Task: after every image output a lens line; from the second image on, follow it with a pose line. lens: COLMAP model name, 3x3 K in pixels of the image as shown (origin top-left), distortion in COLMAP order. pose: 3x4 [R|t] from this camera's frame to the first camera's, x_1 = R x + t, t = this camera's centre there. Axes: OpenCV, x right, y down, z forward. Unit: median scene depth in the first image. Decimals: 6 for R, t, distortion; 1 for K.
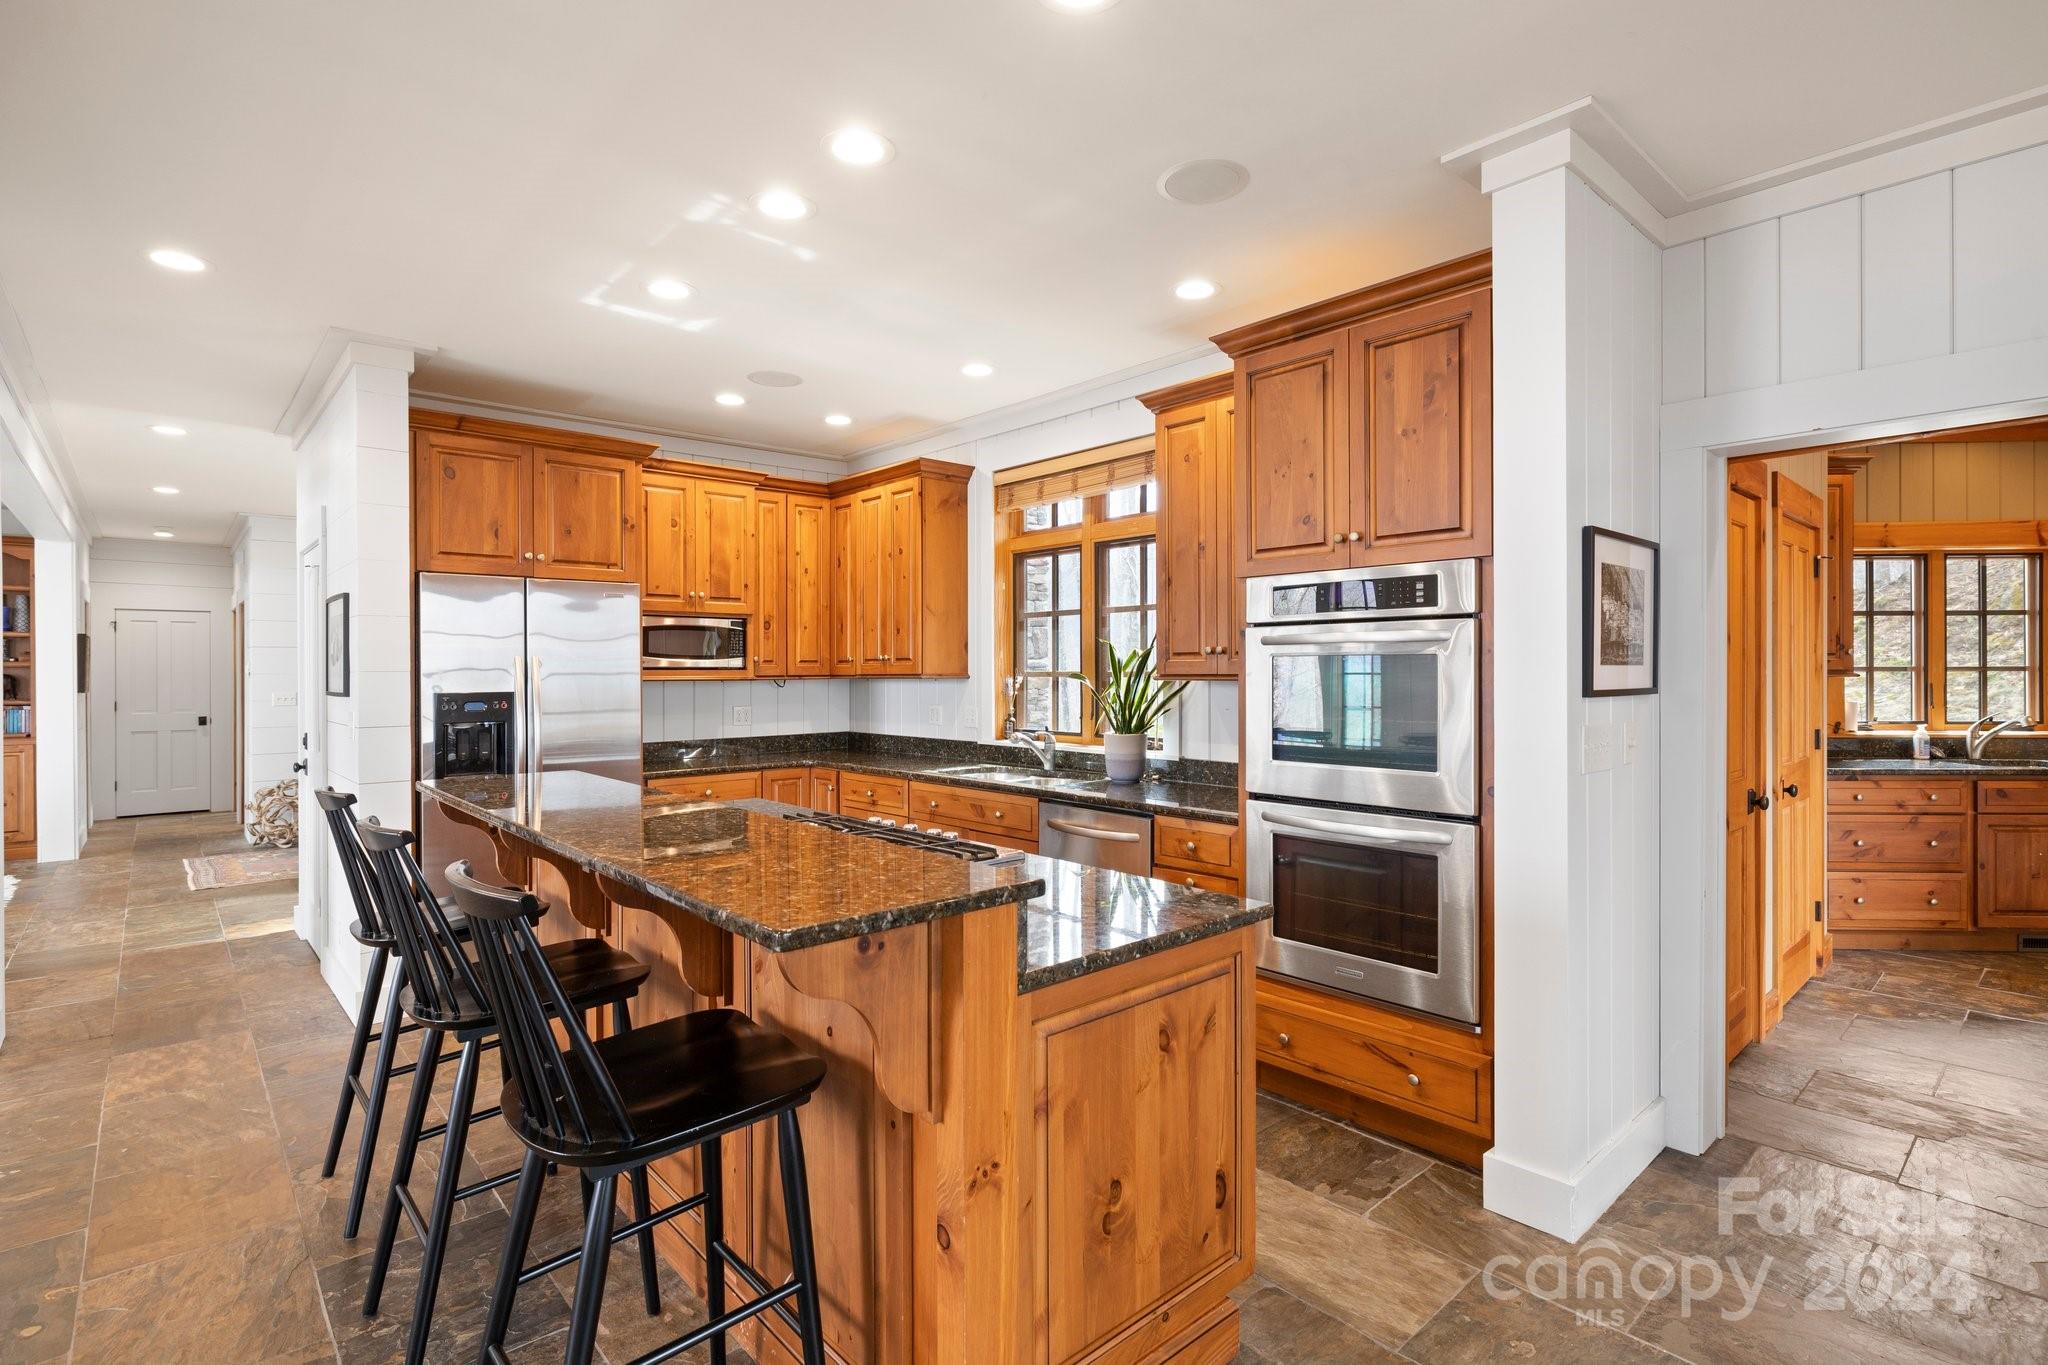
lens RADIAL K [[983.7, 0, 1022.3], [0, 983.7, 671.9], [0, 0, 1]] dist [-0.001477, 0.000416]
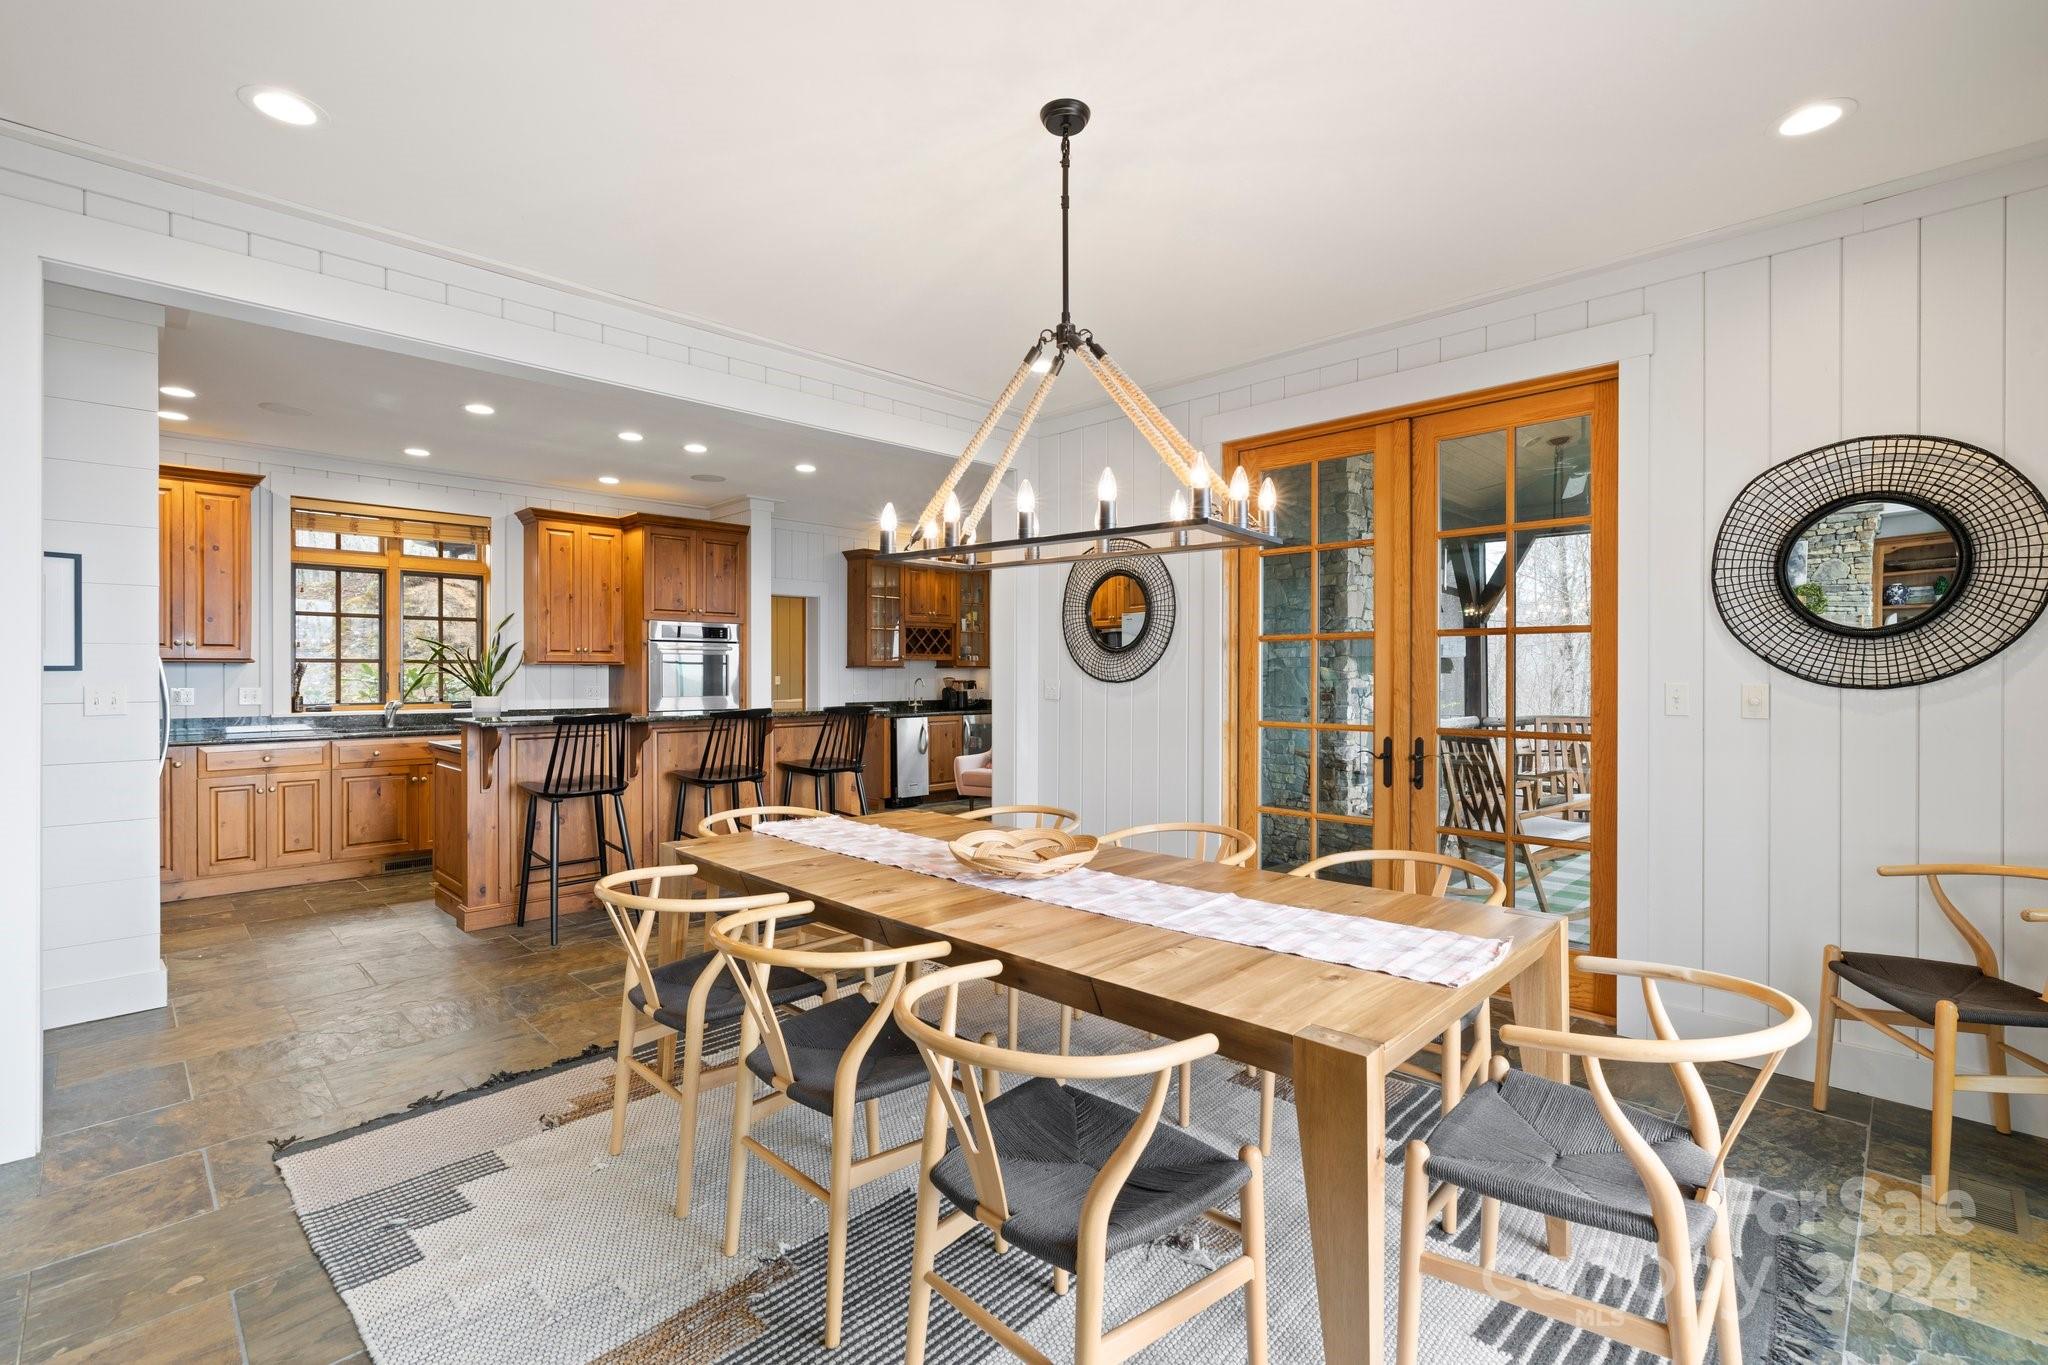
lens RADIAL K [[916.7, 0, 1025.6], [0, 916.7, 675.6], [0, 0, 1]] dist [0.001647, 0.000250]
pose [[-0.047078, 0.001907, 0.998889, -2.132959], [0.002935, 0.999994, -0.001771, 0.045629], [-0.998887, 0.002848, -0.047084, 0.225415]]
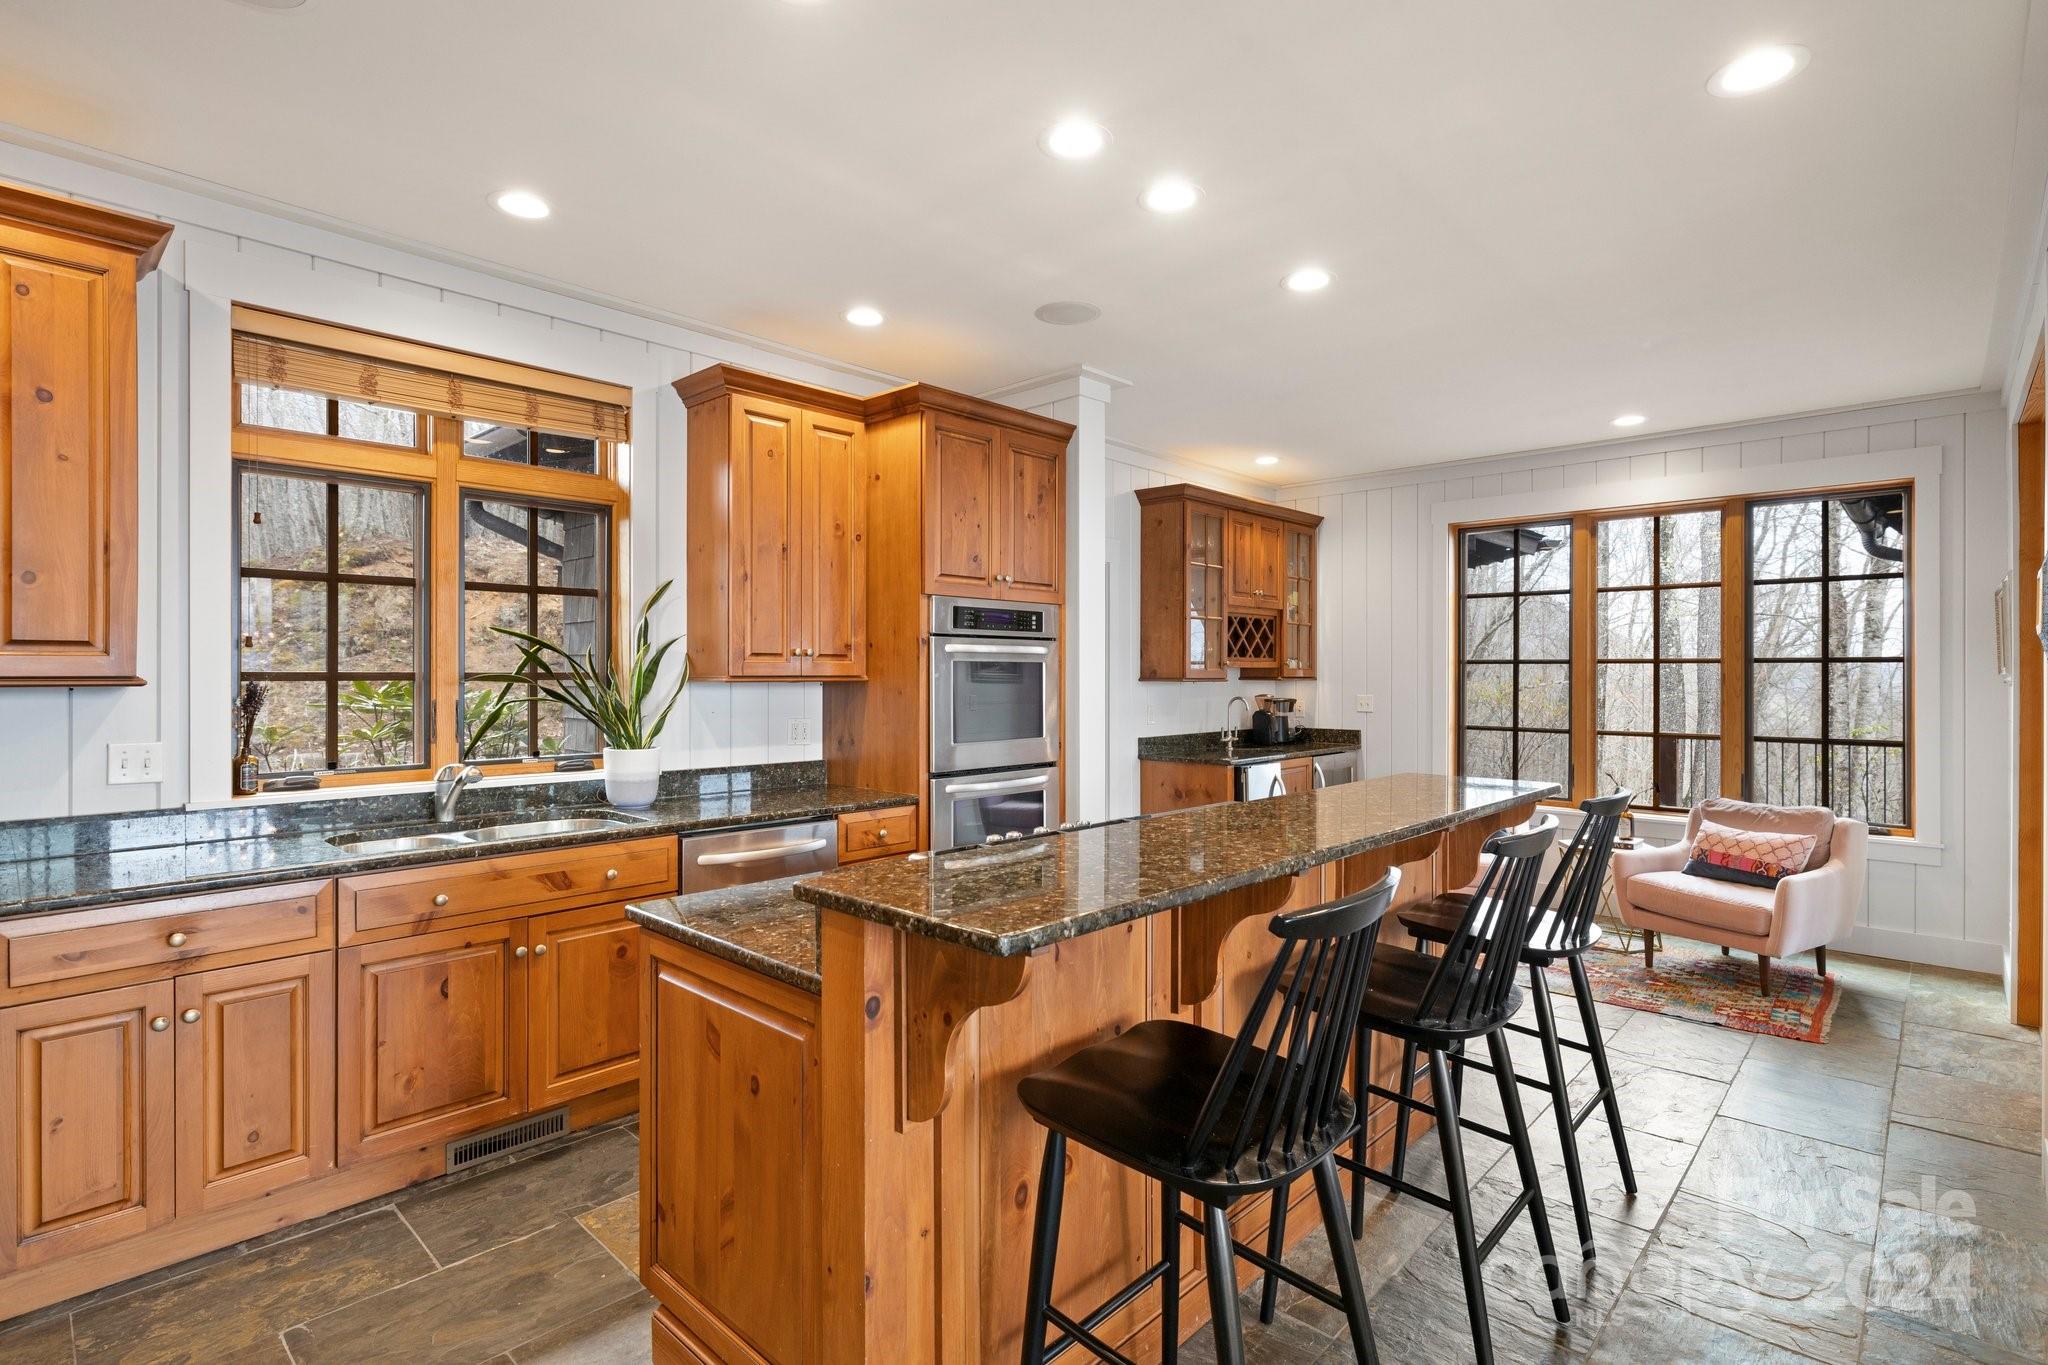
lens RADIAL K [[983.7, 0, 1023.8], [0, 983.7, 675.3], [0, 0, 1]] dist [-0.001477, 0.000416]
pose [[-0.072116, 0.001253, 0.997395, -1.048023], [0.000879, 0.999999, -0.001193, 0.003651], [-0.997396, 0.000791, -0.072117, 1.045174]]
